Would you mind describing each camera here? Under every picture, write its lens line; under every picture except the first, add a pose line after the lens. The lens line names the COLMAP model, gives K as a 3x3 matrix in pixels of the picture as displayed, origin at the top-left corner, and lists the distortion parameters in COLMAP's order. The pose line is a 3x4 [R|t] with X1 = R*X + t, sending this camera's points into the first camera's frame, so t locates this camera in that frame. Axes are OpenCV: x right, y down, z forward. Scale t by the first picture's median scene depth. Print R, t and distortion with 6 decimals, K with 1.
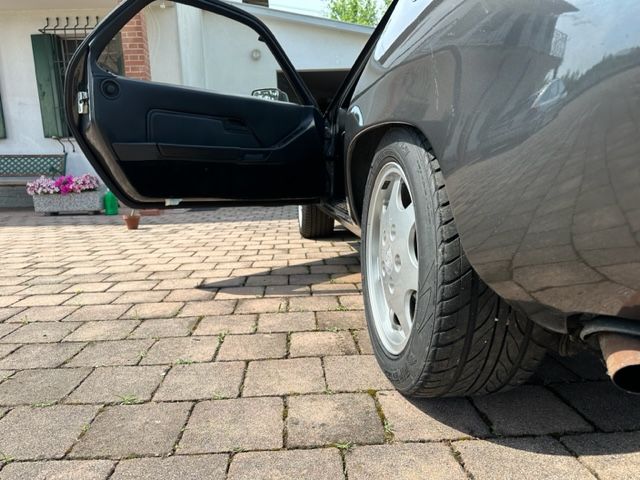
lens RADIAL K [[452.8, 0, 324.7], [0, 452.8, 238.6], [0, 0, 1]] dist [0.004515, -0.027014]
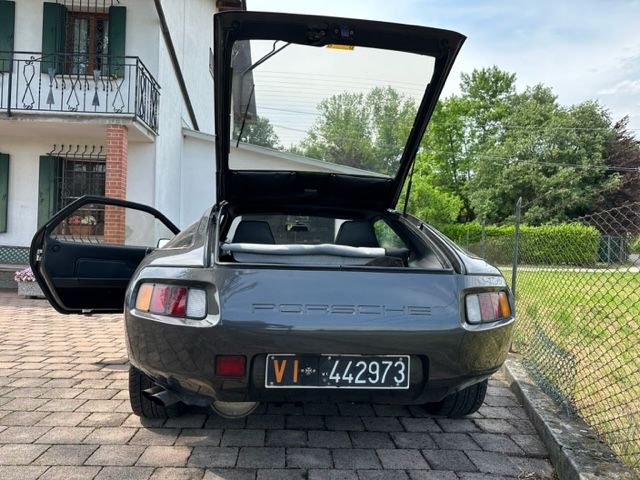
lens RADIAL K [[452.8, 0, 315.8], [0, 452.8, 236.9], [0, 0, 1]] dist [0.004515, -0.027014]
pose [[0.998167, 0.059769, -0.009552, 0.513940], [-0.060477, 0.978394, -0.197705, -0.065786], [-0.002471, 0.197920, 0.980215, -0.712630]]
